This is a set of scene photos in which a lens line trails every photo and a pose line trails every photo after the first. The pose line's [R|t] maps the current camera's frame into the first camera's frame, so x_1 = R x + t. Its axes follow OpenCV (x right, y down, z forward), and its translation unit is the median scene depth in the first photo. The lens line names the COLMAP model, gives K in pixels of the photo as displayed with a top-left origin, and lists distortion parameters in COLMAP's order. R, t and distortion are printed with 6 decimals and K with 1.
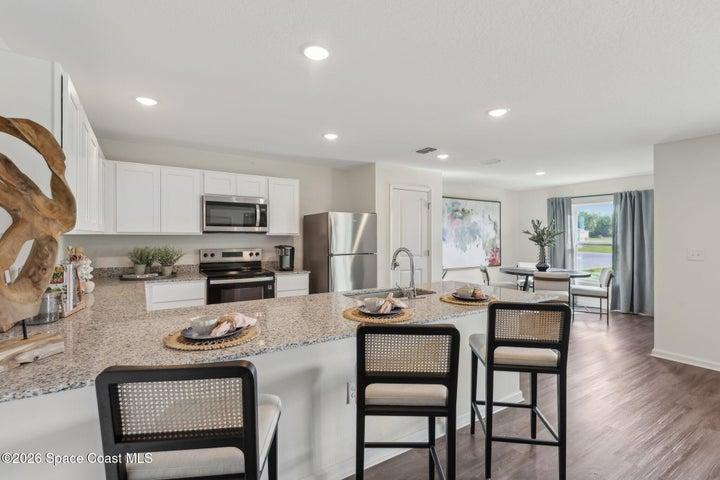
lens RADIAL K [[339.9, 0, 359.0], [0, 339.9, 234.7], [0, 0, 1]] dist [0.007754, -0.004112]
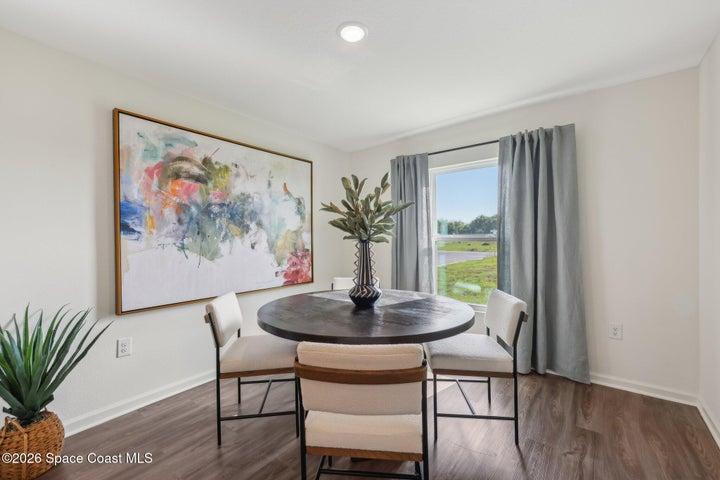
lens RADIAL K [[296.1, 0, 359.2], [0, 296.1, 240.8], [0, 0, 1]] dist [0.002945, -0.001938]
pose [[0.946339, -0.010926, 0.322990, 0.369688], [0.008834, 0.999929, 0.007940, 0.025227], [-0.323054, -0.004660, 0.946369, 0.595540]]
